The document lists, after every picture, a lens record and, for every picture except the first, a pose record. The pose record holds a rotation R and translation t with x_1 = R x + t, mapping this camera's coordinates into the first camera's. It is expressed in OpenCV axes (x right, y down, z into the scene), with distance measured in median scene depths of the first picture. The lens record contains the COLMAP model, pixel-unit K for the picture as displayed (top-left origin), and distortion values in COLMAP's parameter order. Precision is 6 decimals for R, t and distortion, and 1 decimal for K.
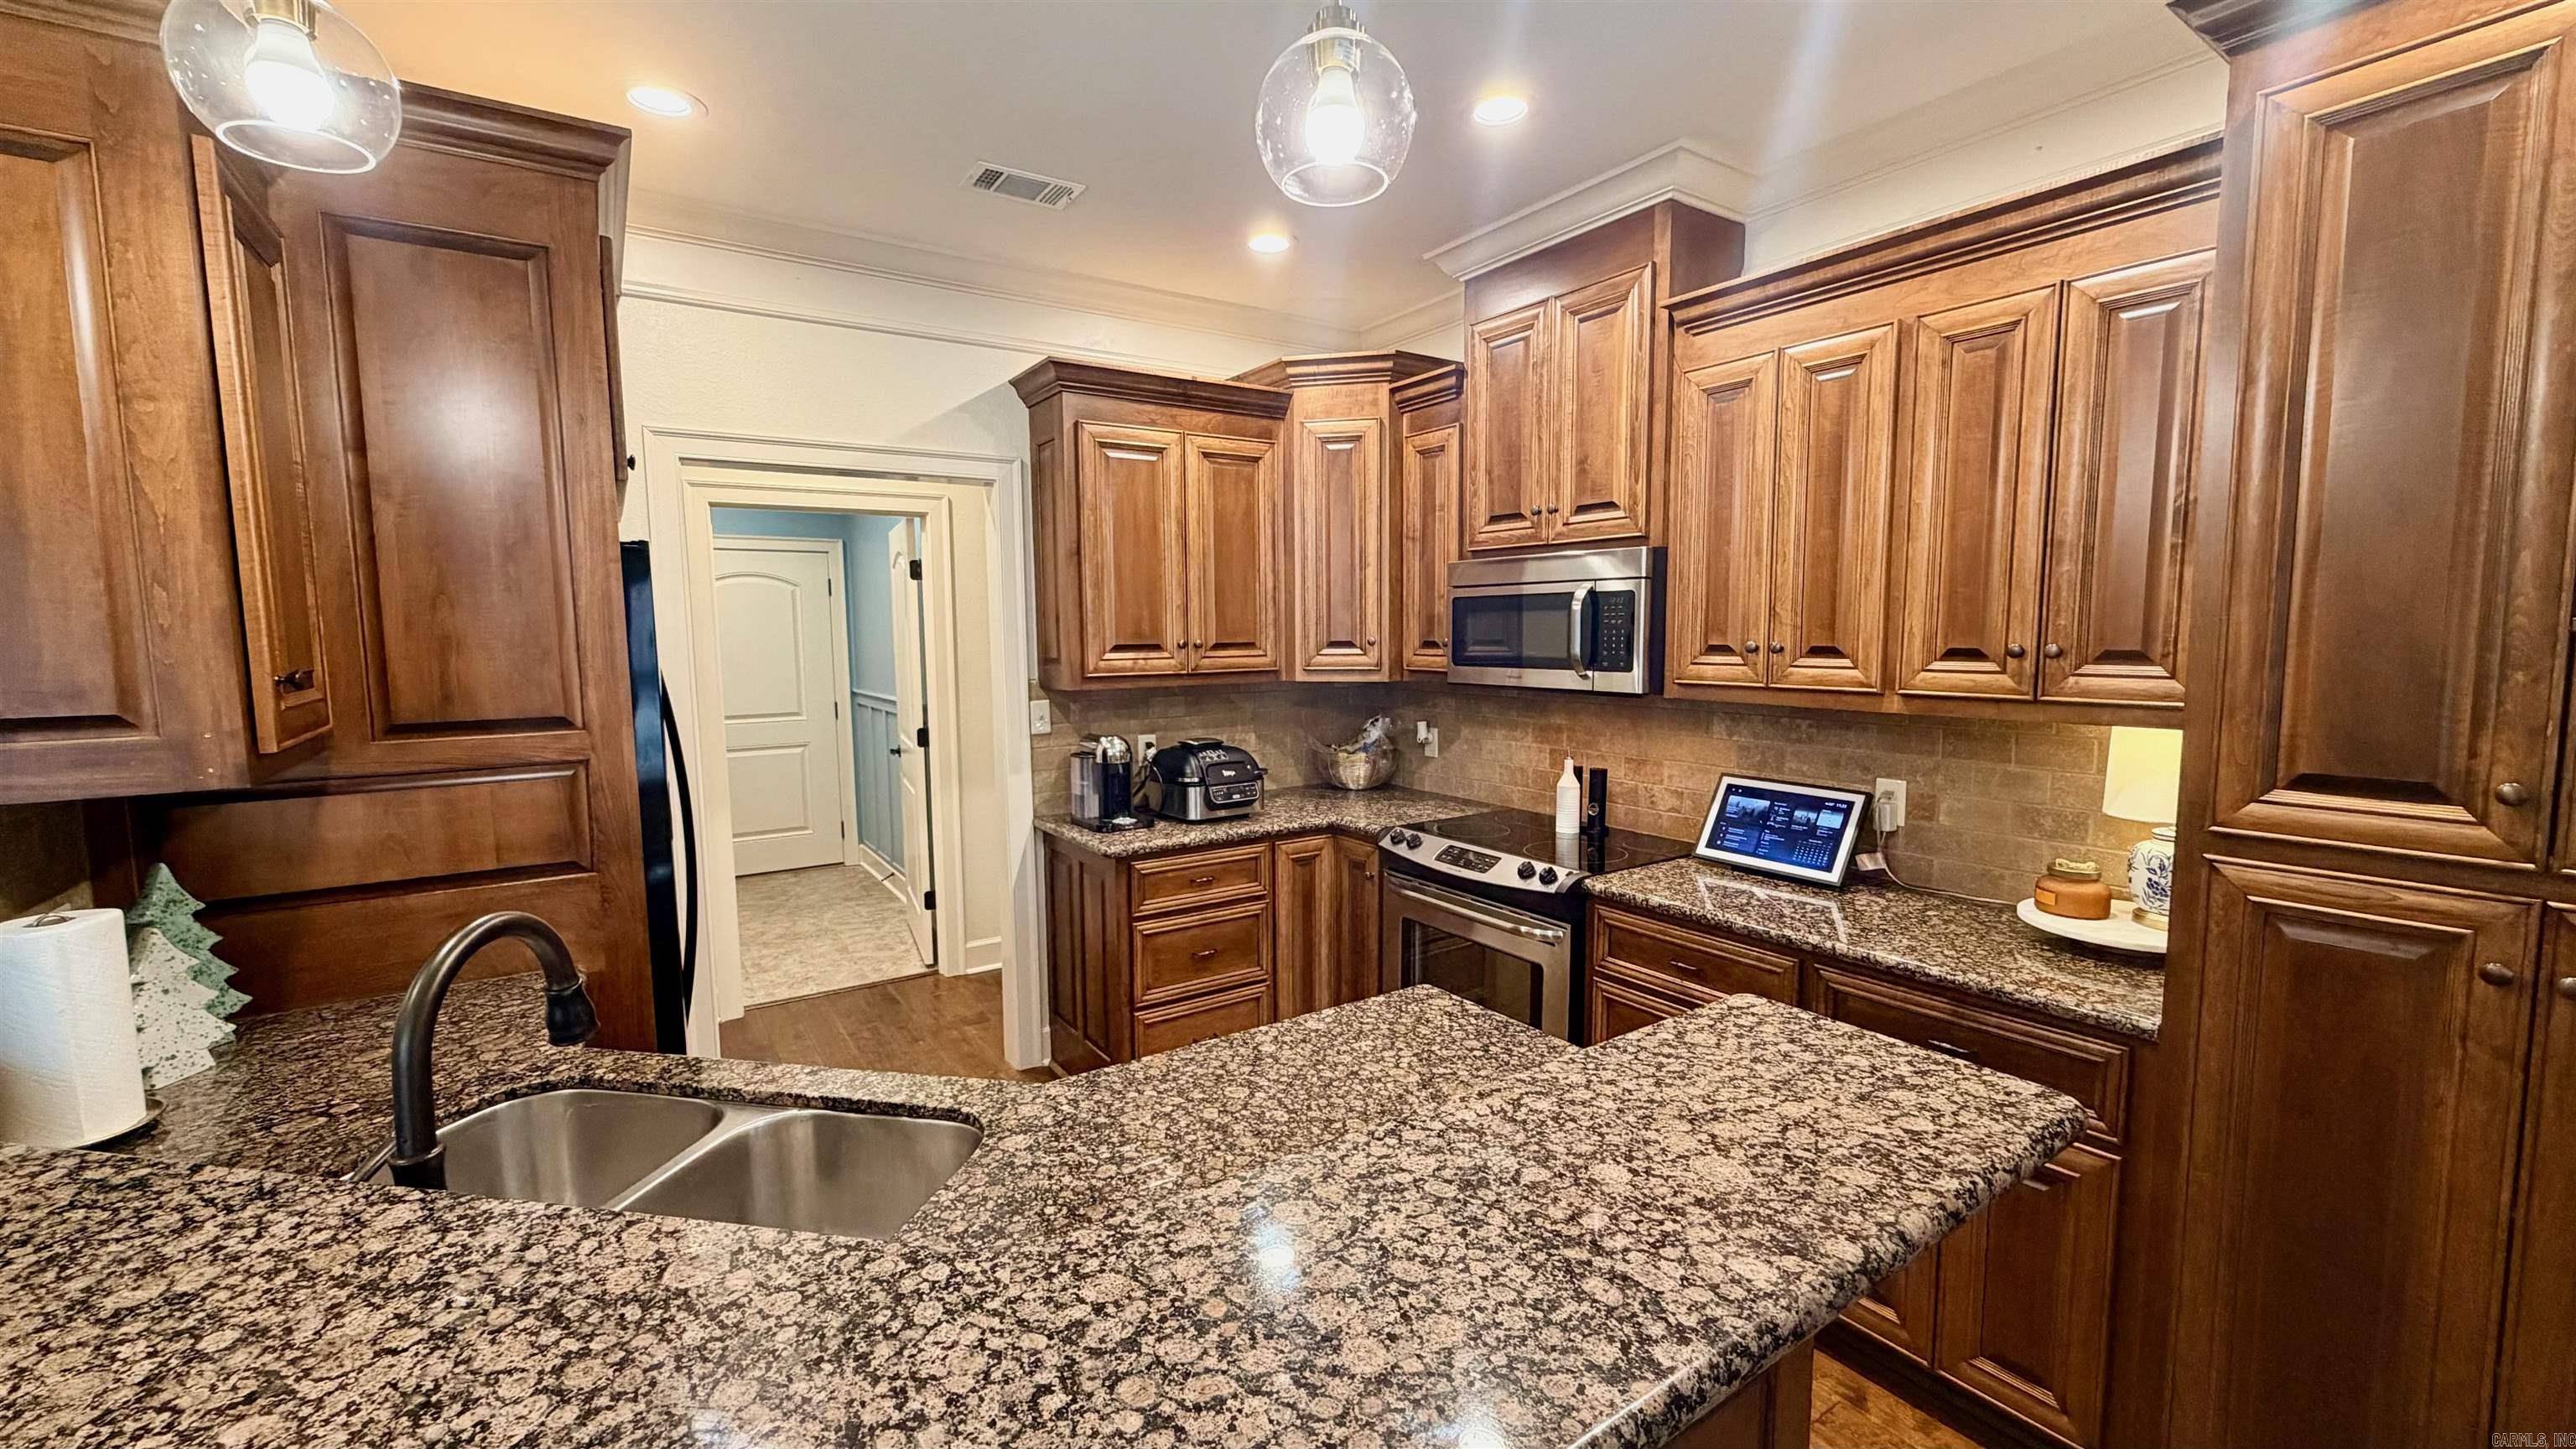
lens RADIAL K [[1024.0, 0, 1285.0], [0, 1024.0, 727.2], [0, 0, 1]] dist [0.000156, -0.000174]
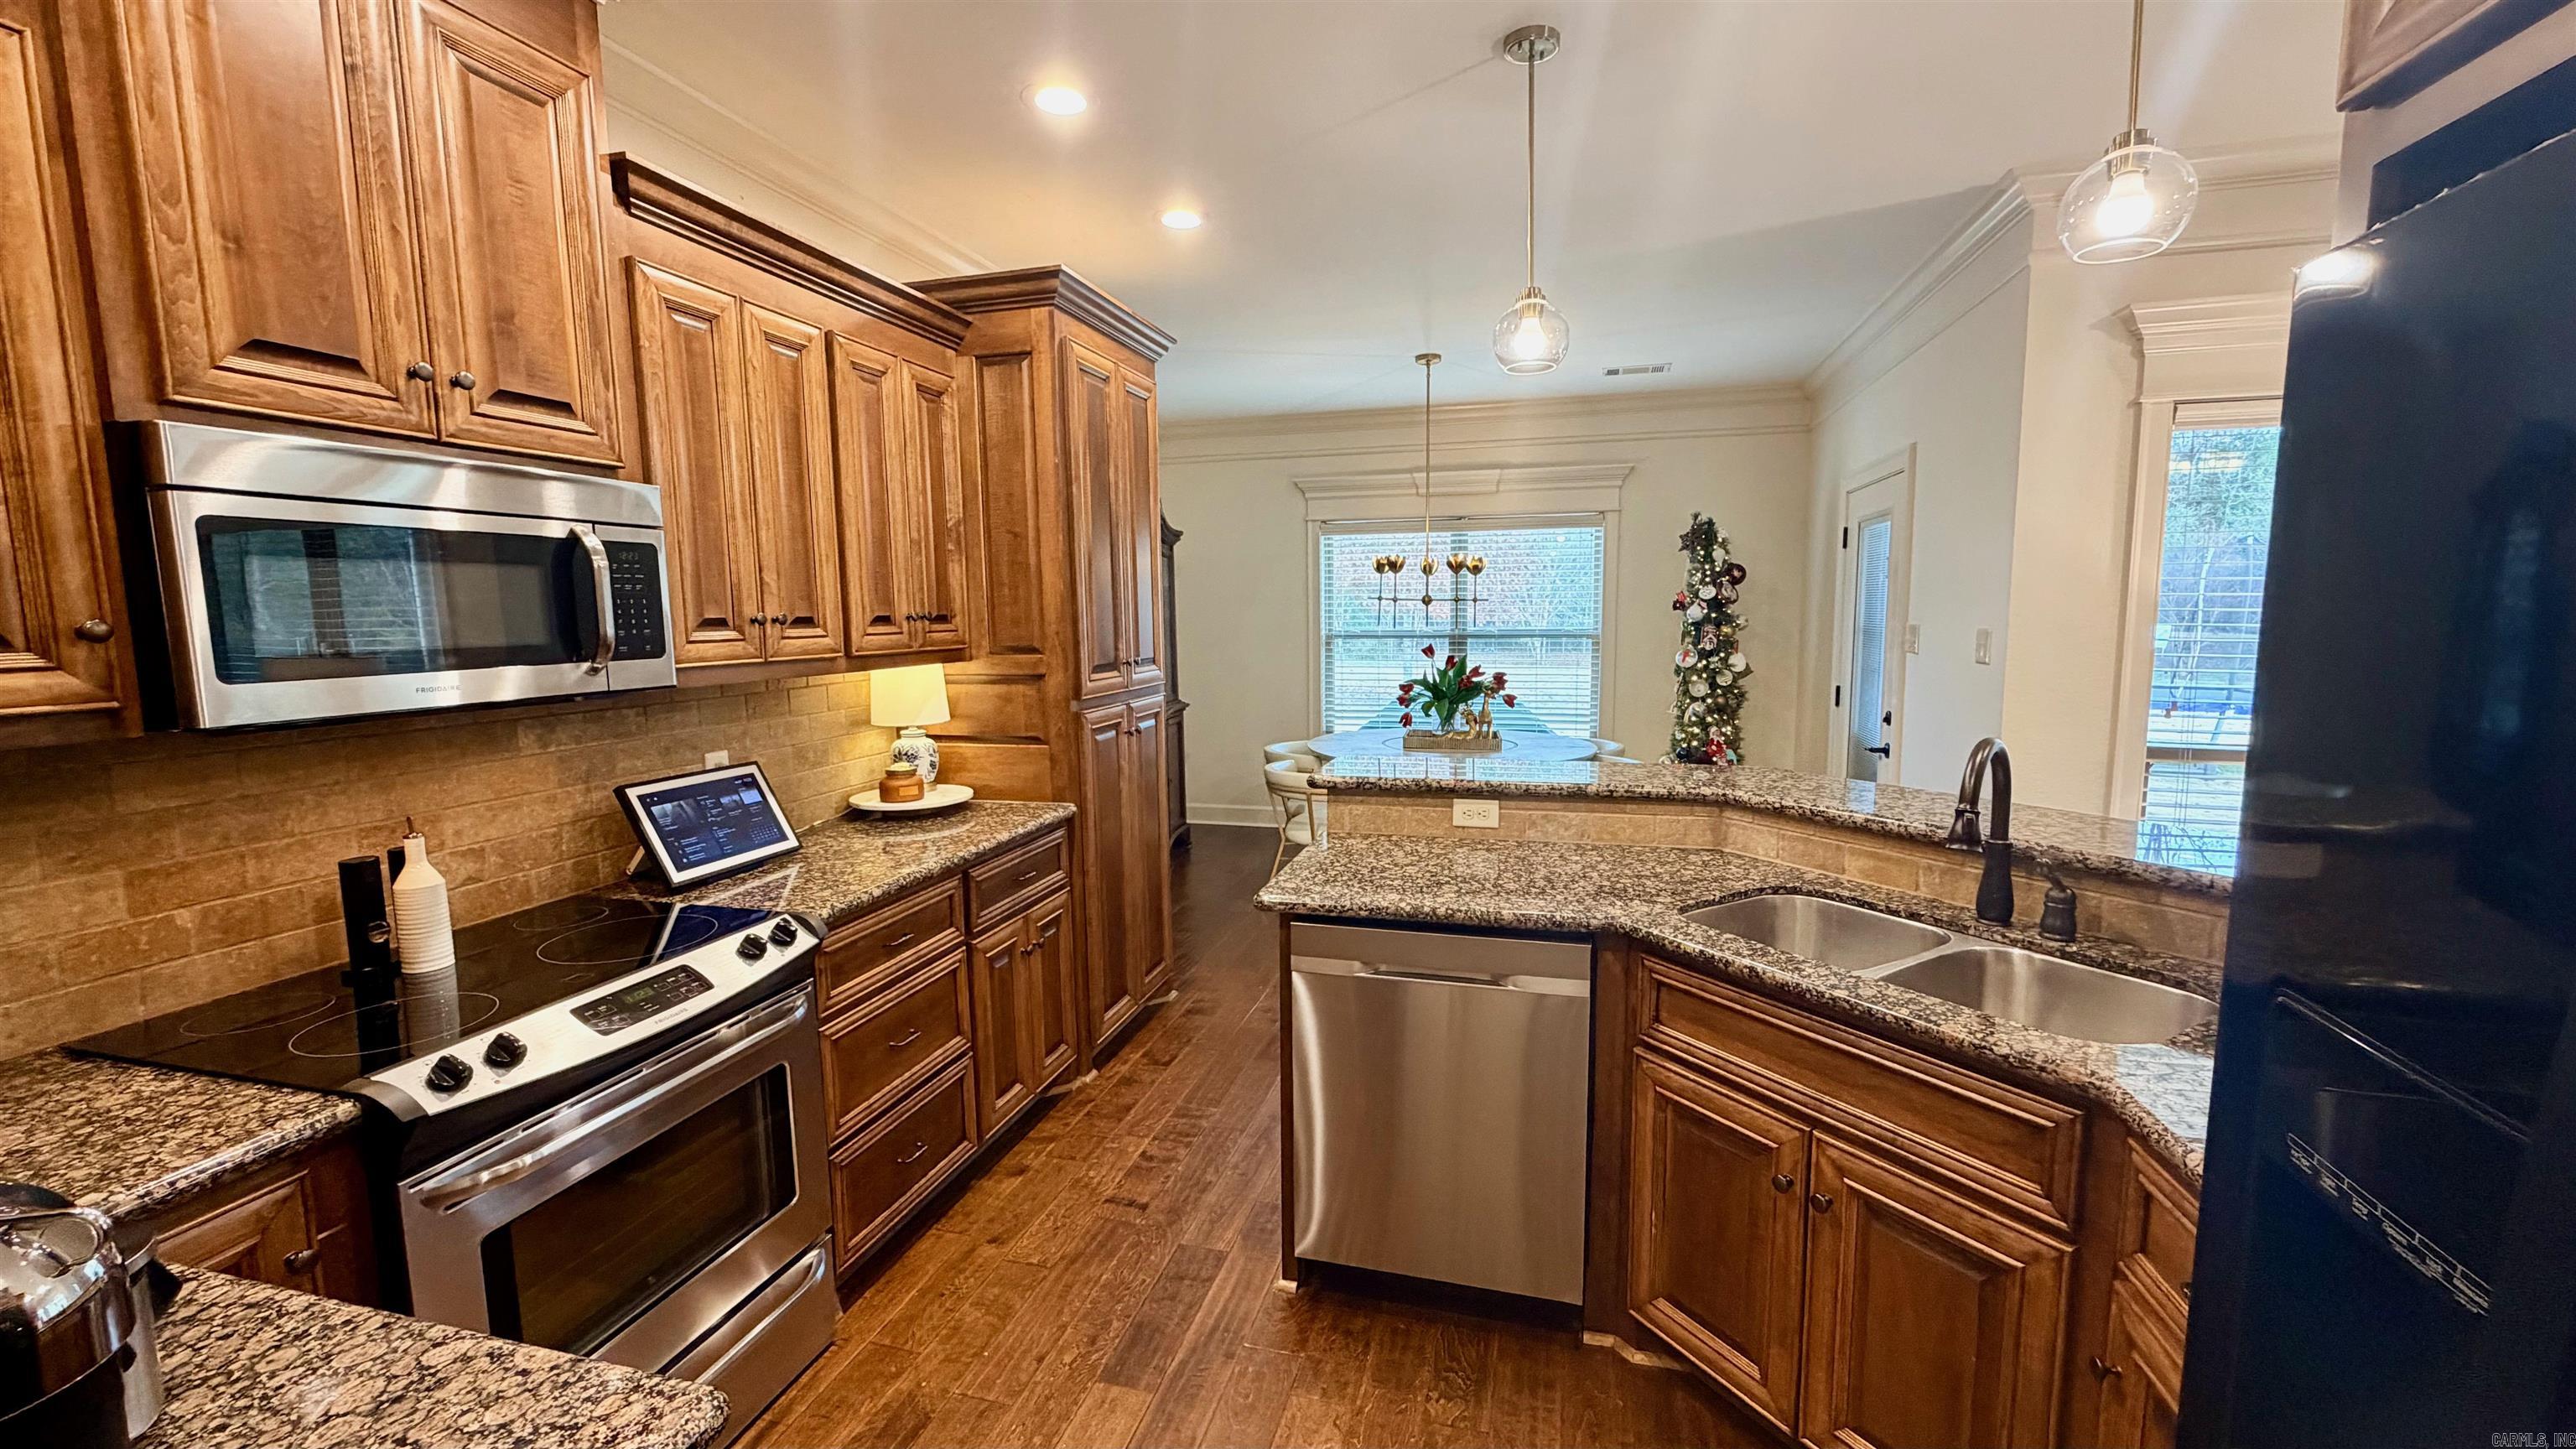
lens RADIAL K [[1024.0, 0, 1284.9], [0, 1024.0, 726.4], [0, 0, 1]] dist [0.000156, -0.000174]
pose [[-0.652397, -0.069887, 0.754648, -0.545669], [0.093835, 0.980629, 0.171936, -0.096845], [-0.752046, 0.182983, -0.633201, 1.234863]]
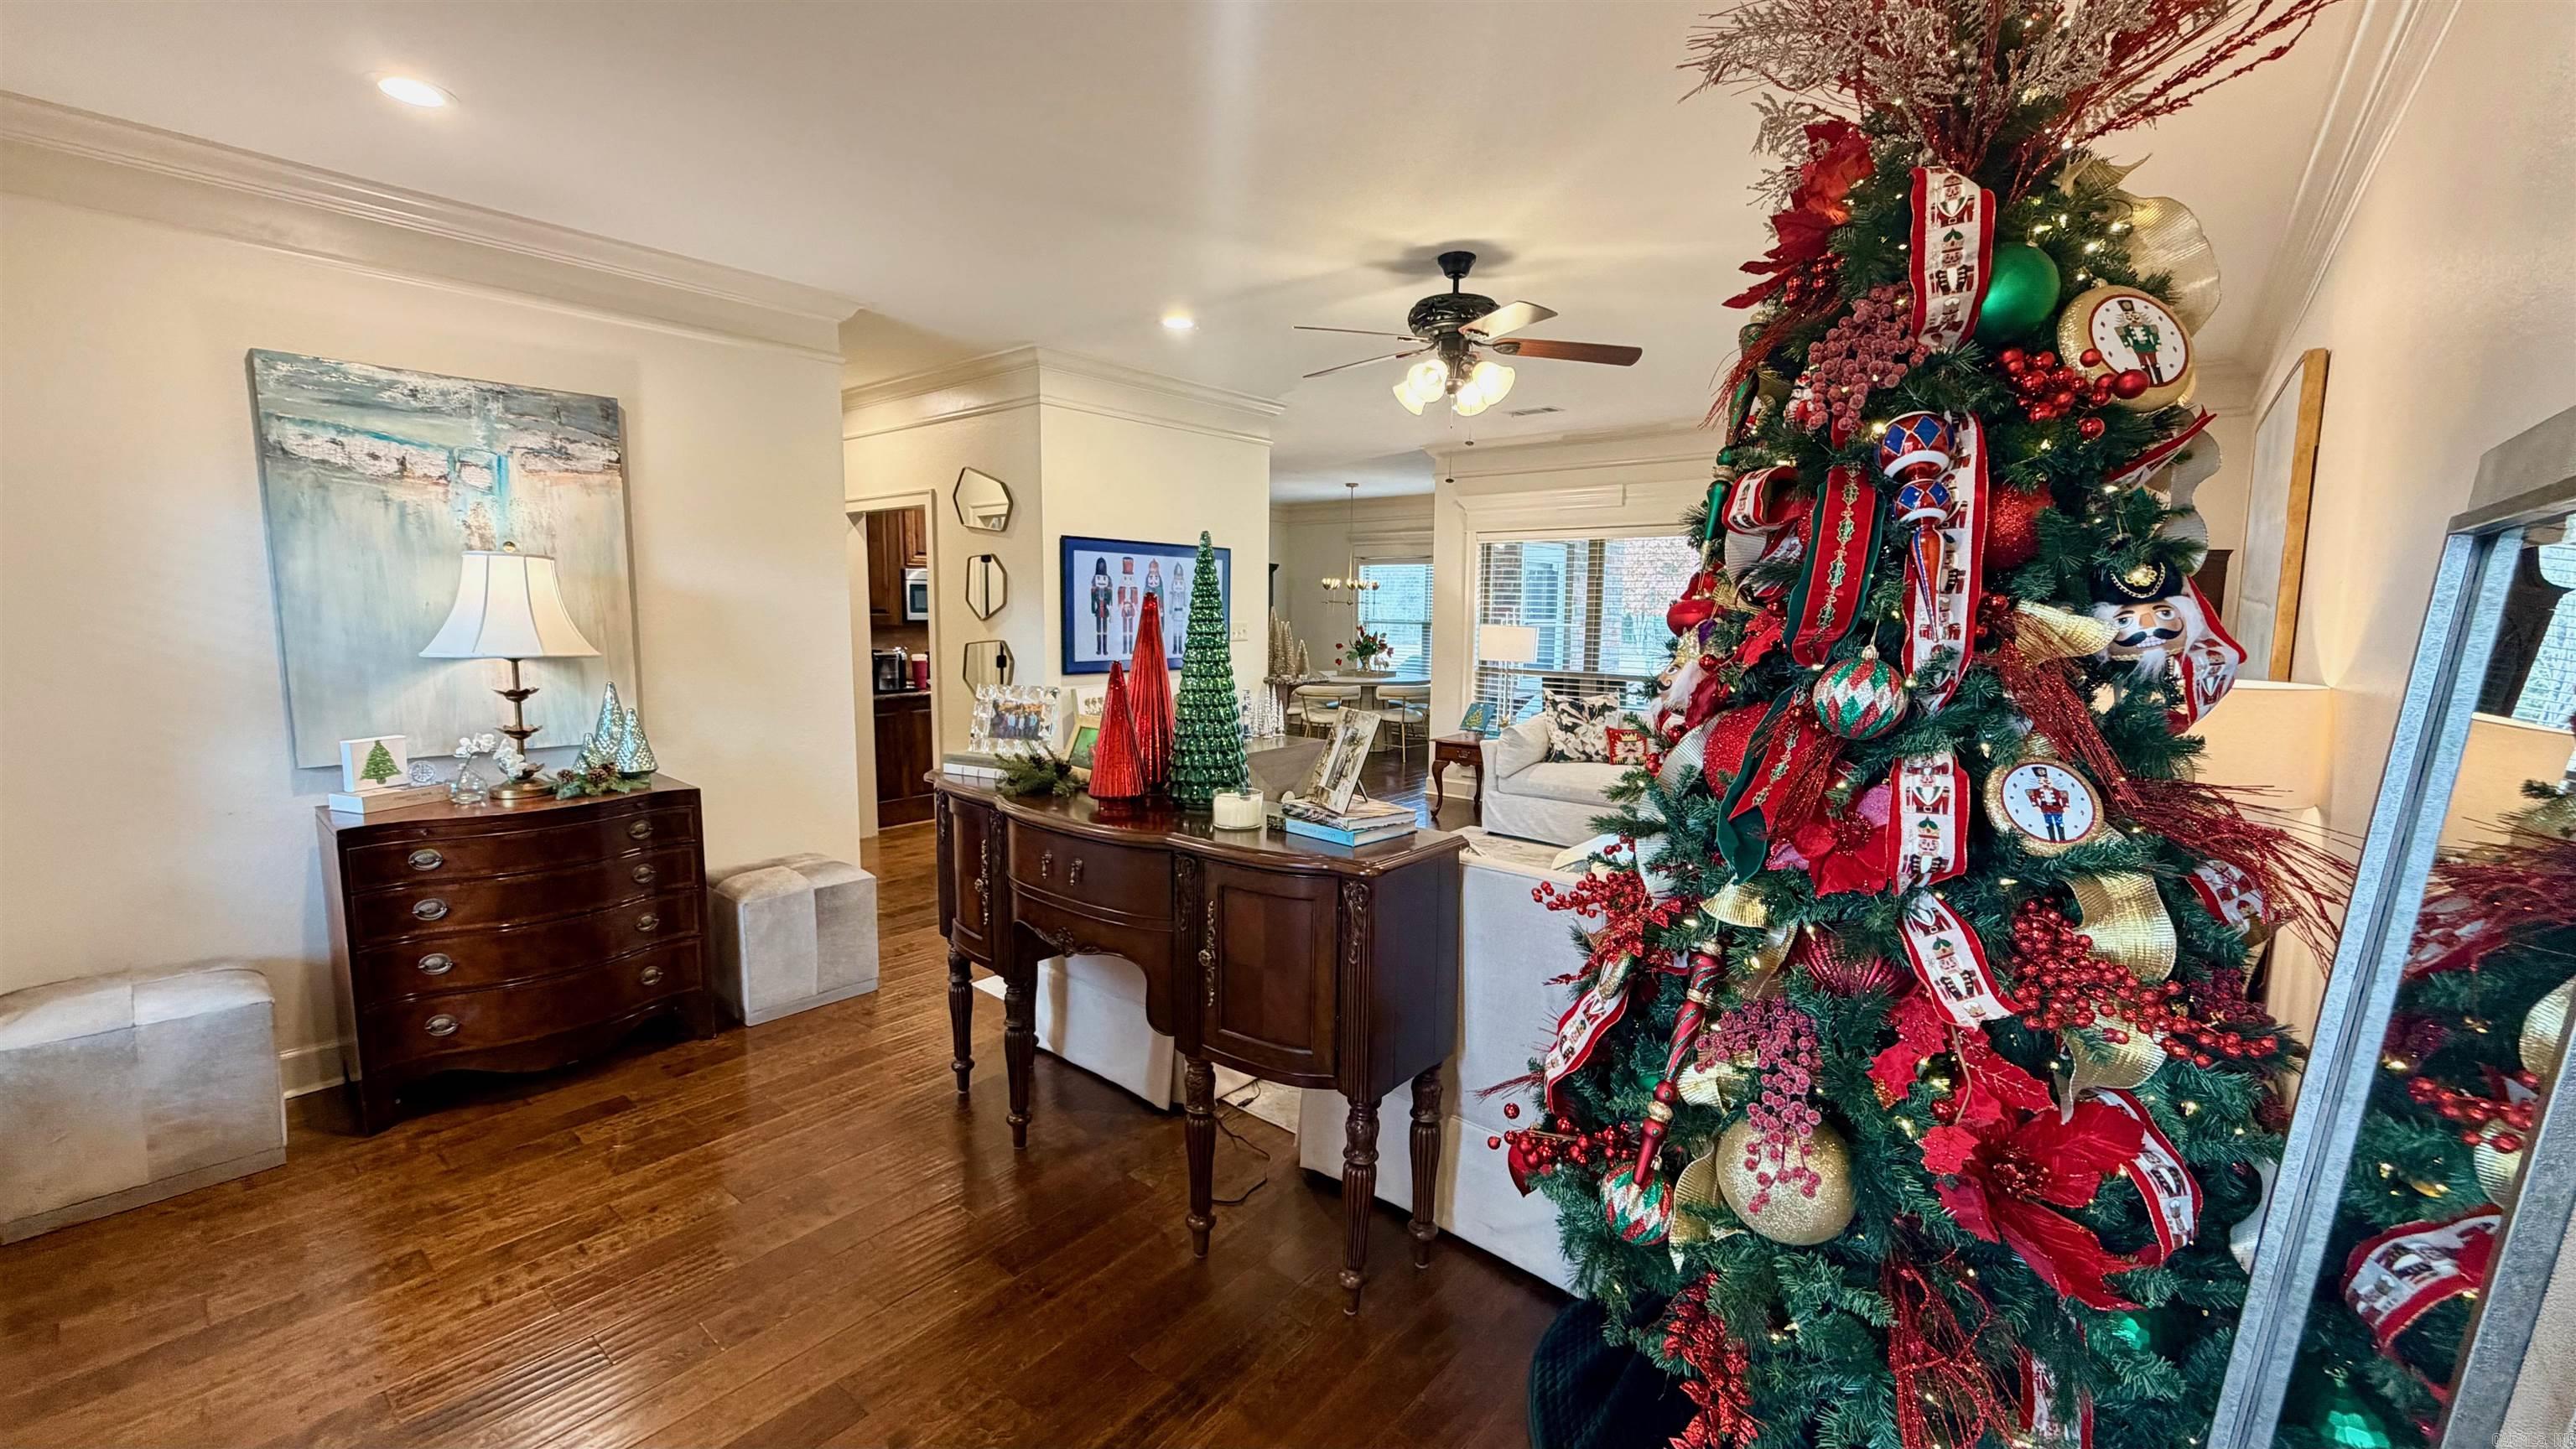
lens RADIAL K [[1024.0, 0, 1281.7], [0, 1024.0, 725.7], [0, 0, 1]] dist [0.000156, -0.000174]
pose [[-0.276490, -0.107127, 0.955027, -3.124553], [0.089373, 0.986595, 0.136542, -0.063994], [-0.956852, 0.123106, -0.263209, 1.090731]]
